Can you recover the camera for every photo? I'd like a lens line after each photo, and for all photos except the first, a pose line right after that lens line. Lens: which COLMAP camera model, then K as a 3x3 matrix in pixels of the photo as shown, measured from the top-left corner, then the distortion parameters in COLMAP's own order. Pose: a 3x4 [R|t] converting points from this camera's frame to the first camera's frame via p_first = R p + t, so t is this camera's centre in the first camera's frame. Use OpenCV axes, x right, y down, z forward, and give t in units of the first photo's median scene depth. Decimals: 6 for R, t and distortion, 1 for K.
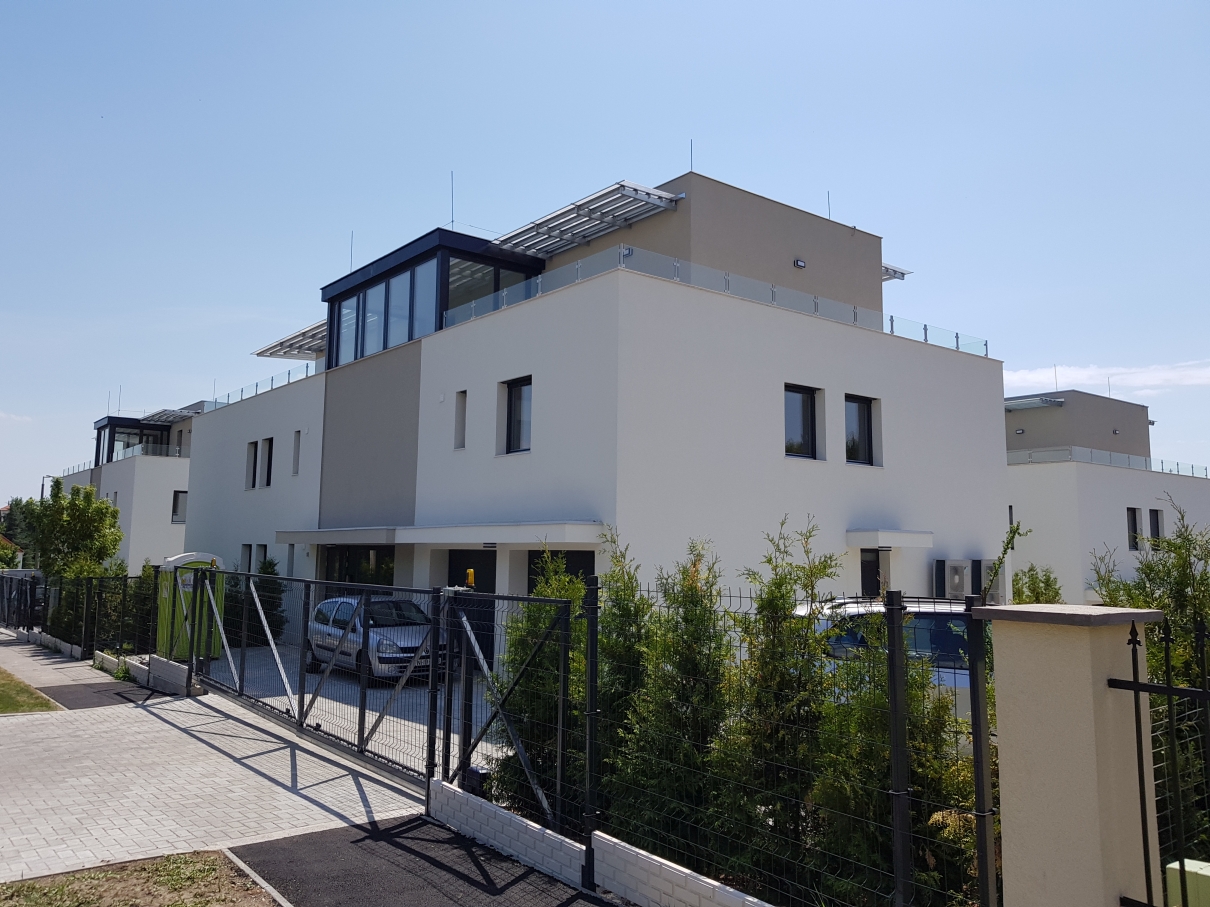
lens RADIAL K [[939.6, 0, 621.0], [0, 939.6, 447.5], [0, 0, 1]] dist [0.044699, -0.063936]
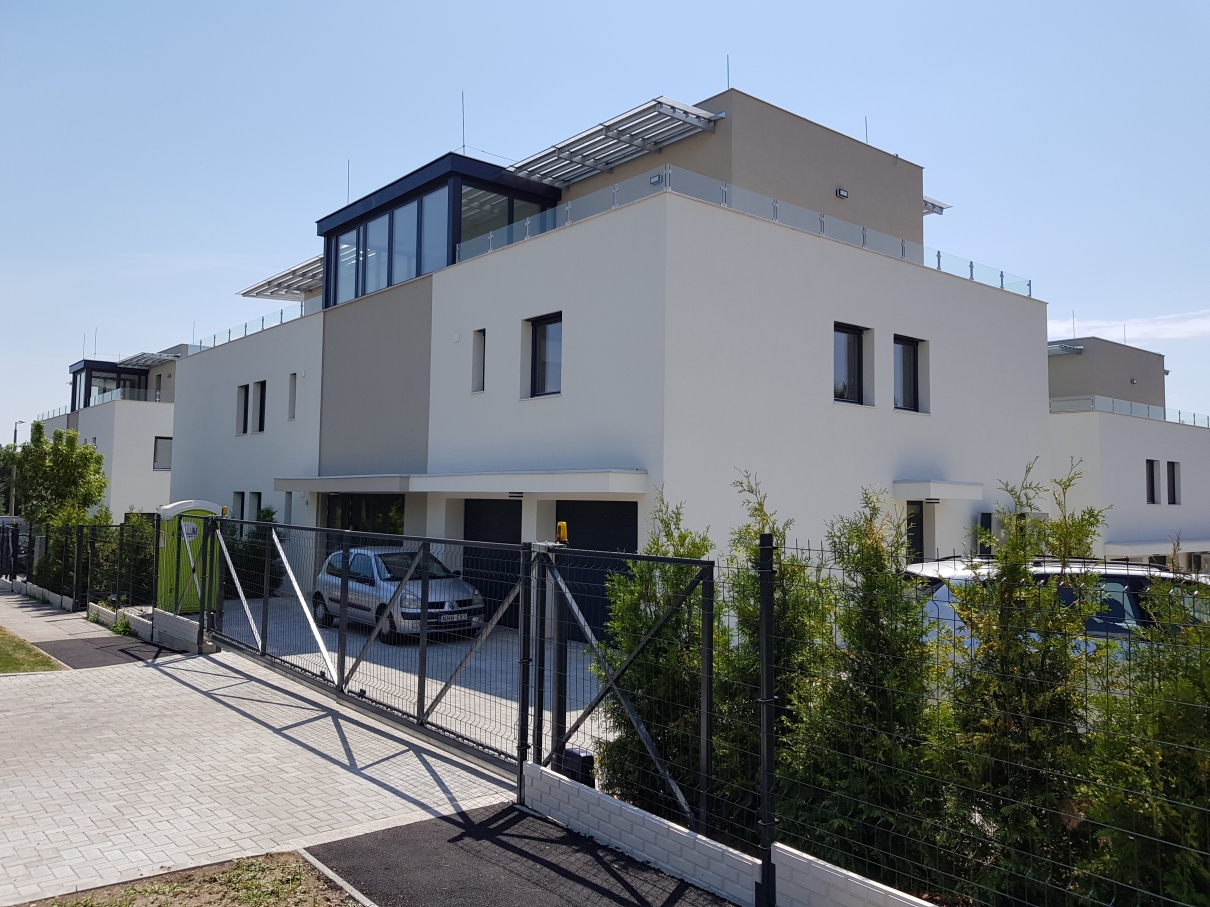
lens RADIAL K [[939.6, 0, 594.1], [0, 939.6, 451.4], [0, 0, 1]] dist [0.044699, -0.063936]
pose [[0.999974, 0.005570, 0.004622, -0.061069], [-0.005823, 0.998379, 0.056611, 0.007284], [-0.004299, -0.056637, 0.998386, 0.065577]]
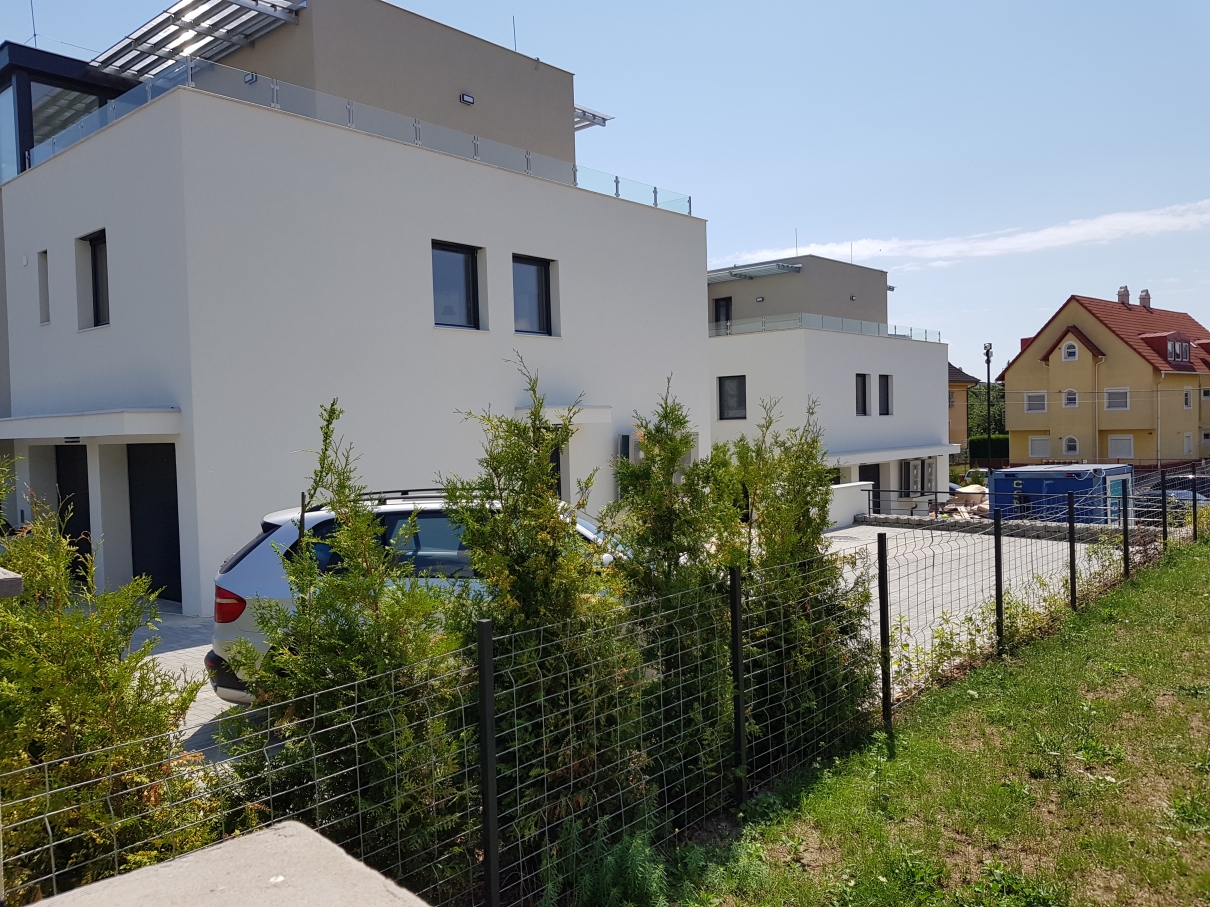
lens RADIAL K [[939.6, 0, 606.6], [0, 939.6, 476.7], [0, 0, 1]] dist [0.044699, -0.063936]
pose [[0.983398, -0.045661, 0.175621, 0.159897], [0.016907, 0.986669, 0.161860, 0.008099], [-0.180670, -0.156204, 0.971061, 0.090870]]
